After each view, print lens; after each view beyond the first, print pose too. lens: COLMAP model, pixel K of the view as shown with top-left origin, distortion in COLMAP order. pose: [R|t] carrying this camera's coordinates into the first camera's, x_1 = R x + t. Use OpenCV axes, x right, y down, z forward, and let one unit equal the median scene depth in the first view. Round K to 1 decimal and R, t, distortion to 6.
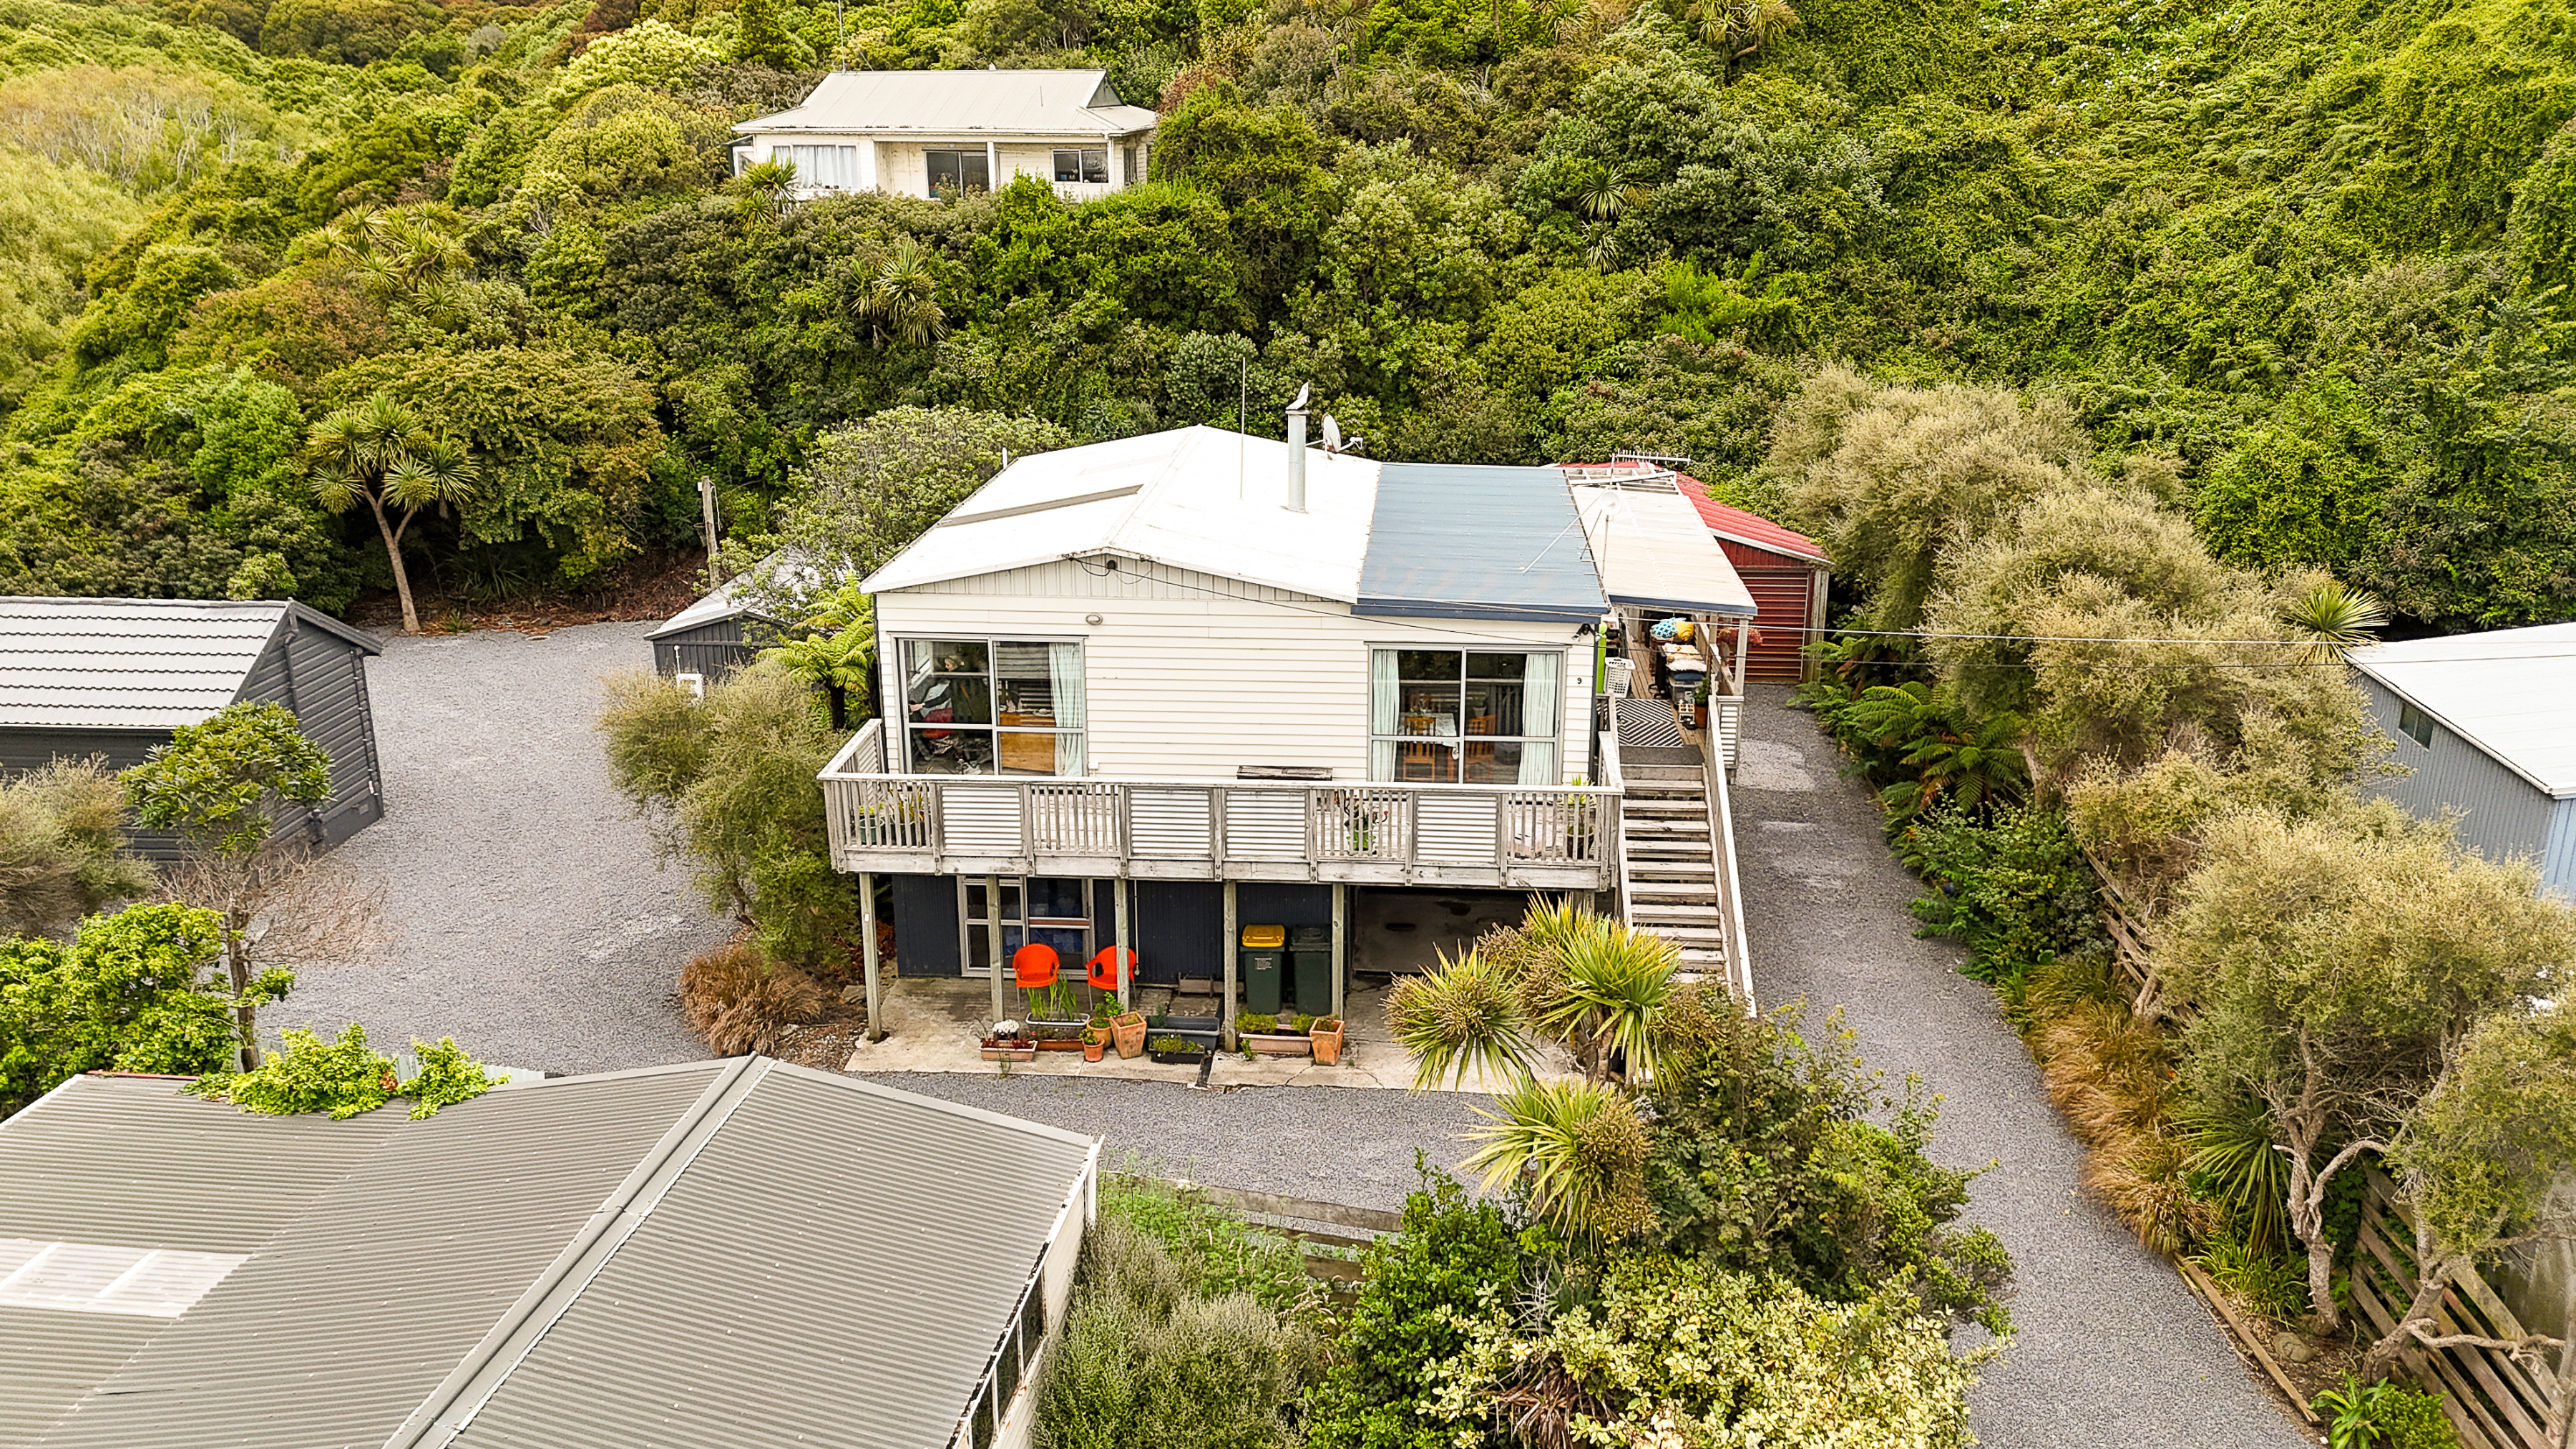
lens RADIAL K [[1937.9, 0, 1288.0], [0, 1937.9, 724.5], [0, 0, 1]] dist [0.080553, -0.091385]
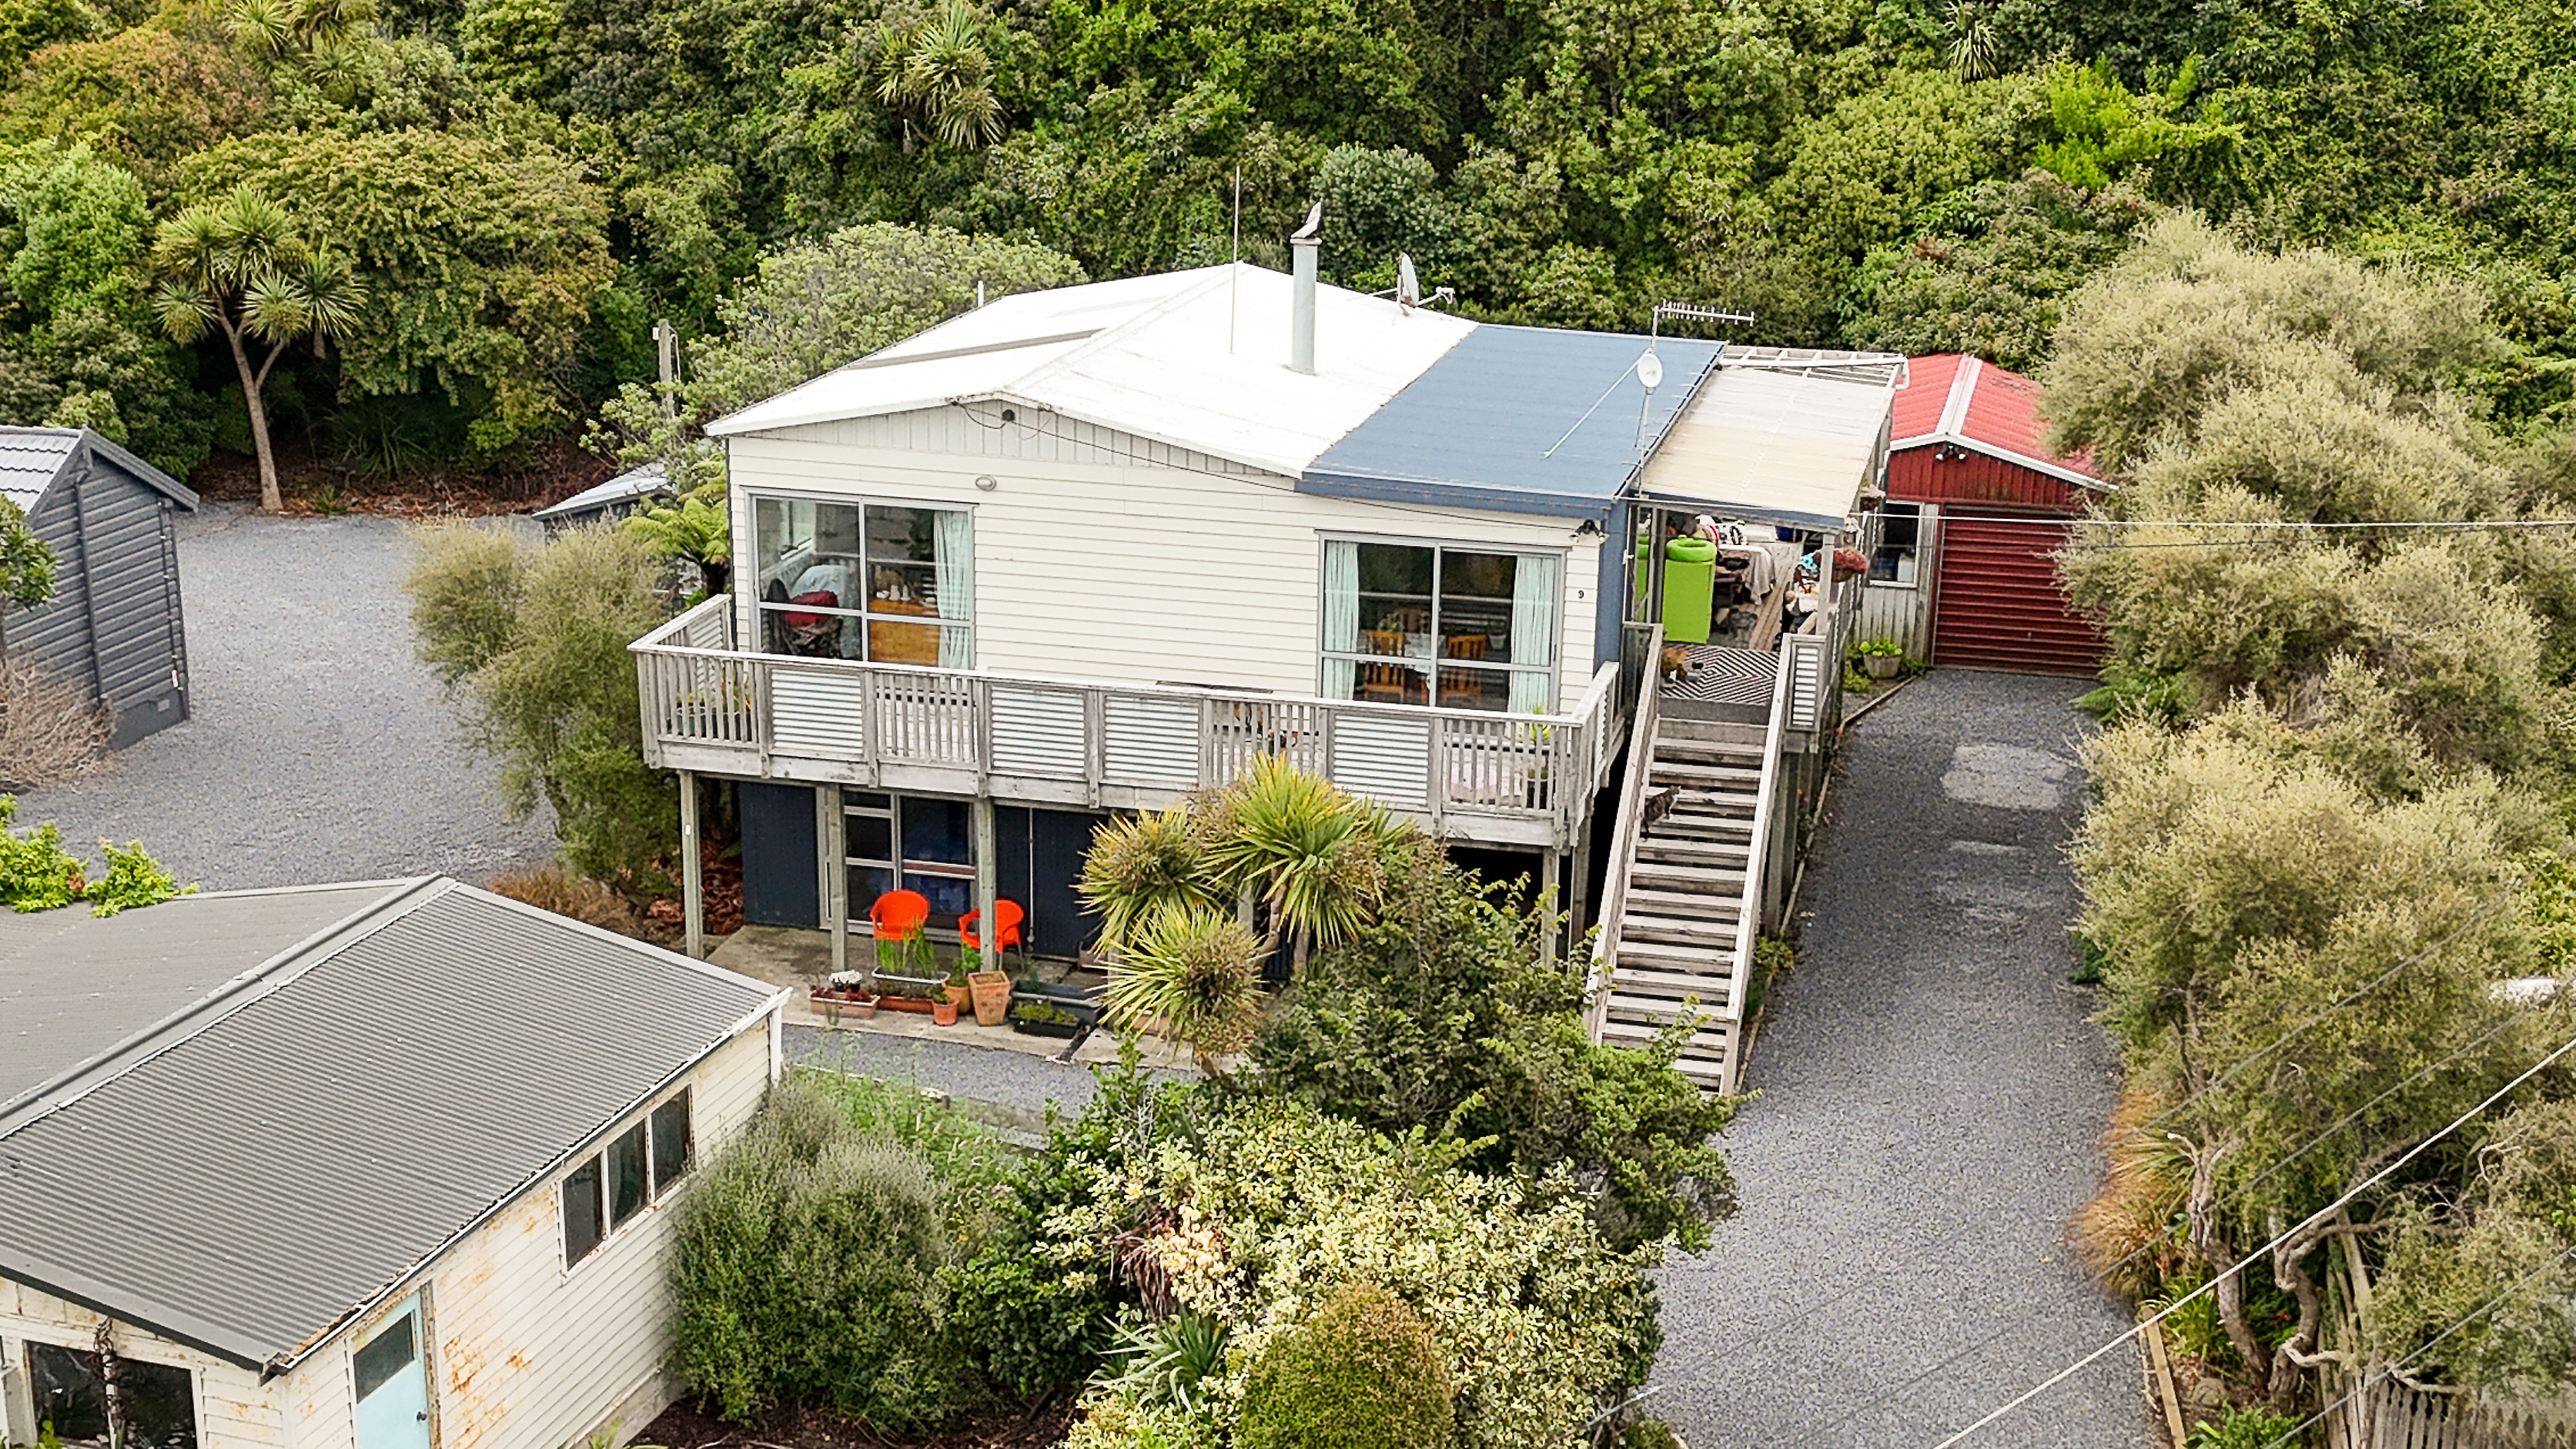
lens RADIAL K [[3240.5, 0, 1286.8], [0, 3240.5, 859.5], [0, 0, 1]] dist [0.138205, -0.348148]
pose [[0.986431, 0.069725, -0.148637, 0.128665], [-0.067989, 0.997546, 0.016735, 0.038504], [0.149439, -0.006403, 0.988750, -0.173311]]
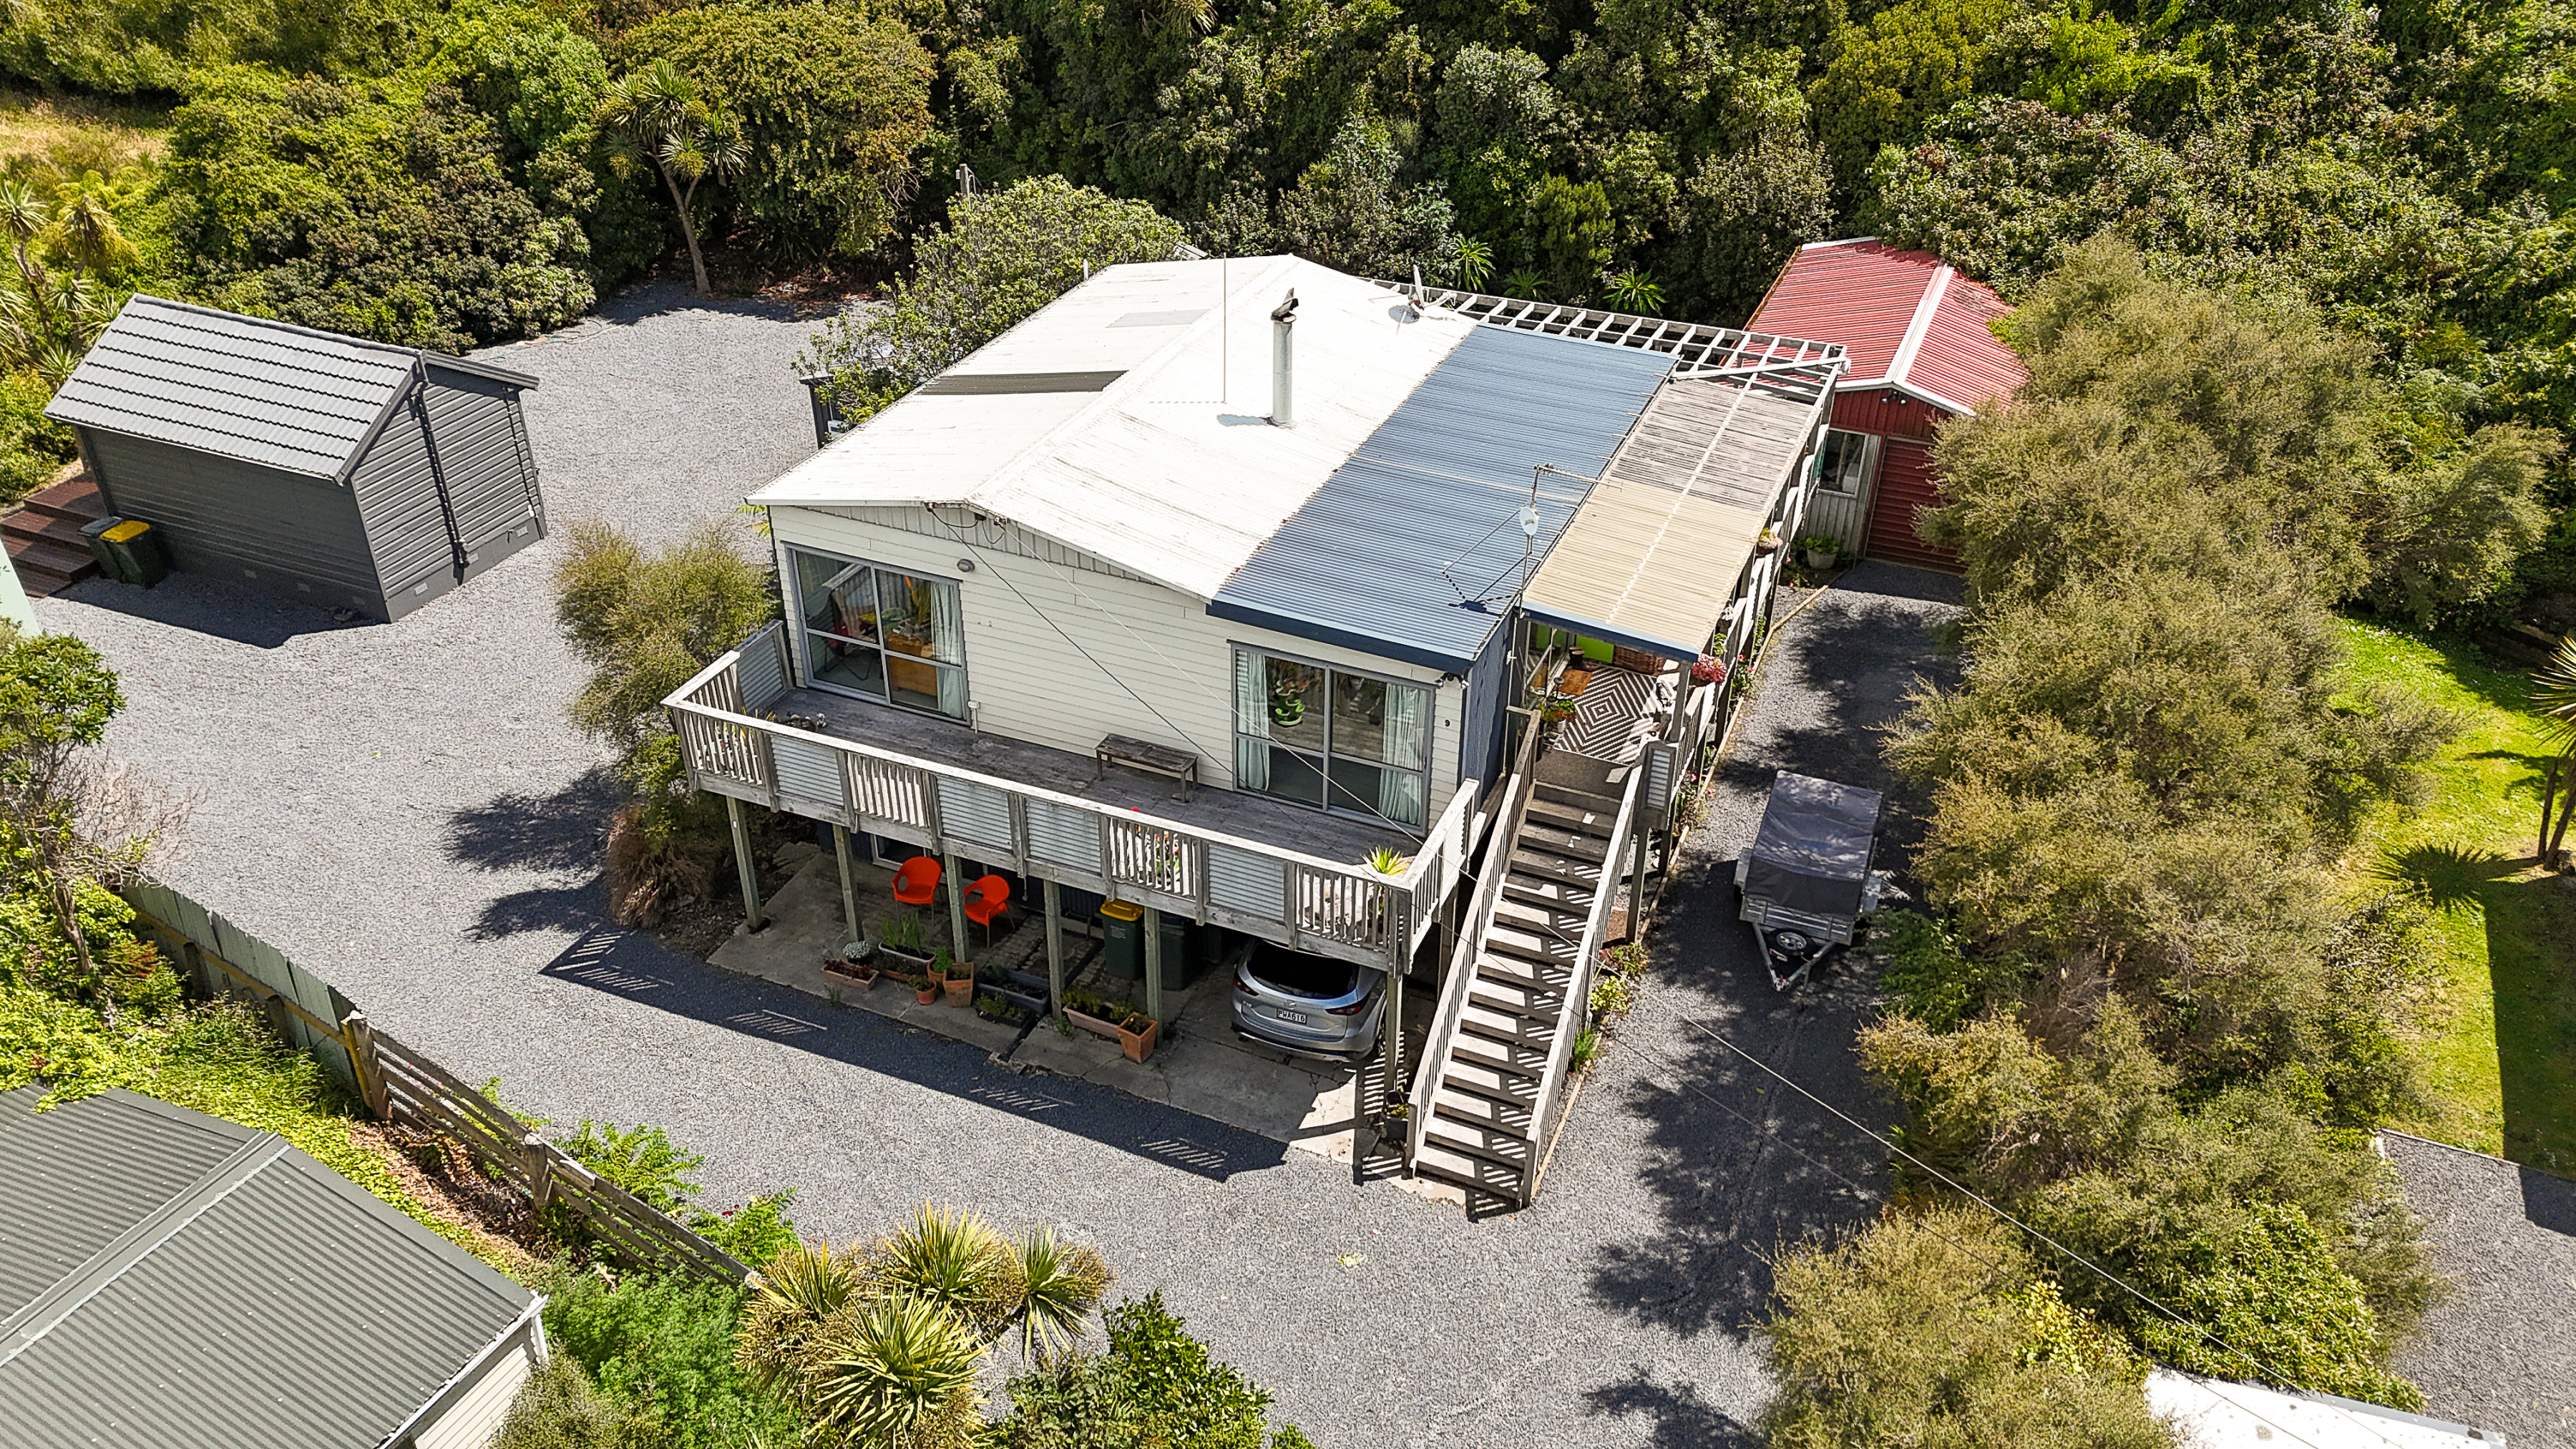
lens RADIAL K [[1886.5, 0, 1288.0], [0, 1886.5, 724.5], [0, 0, 1]] dist [0.069969, -0.076132]
pose [[0.945971, 0.181167, -0.268920, 0.171611], [-0.106578, 0.956998, 0.269806, -0.135775], [0.306236, -0.226568, 0.924601, 0.096379]]
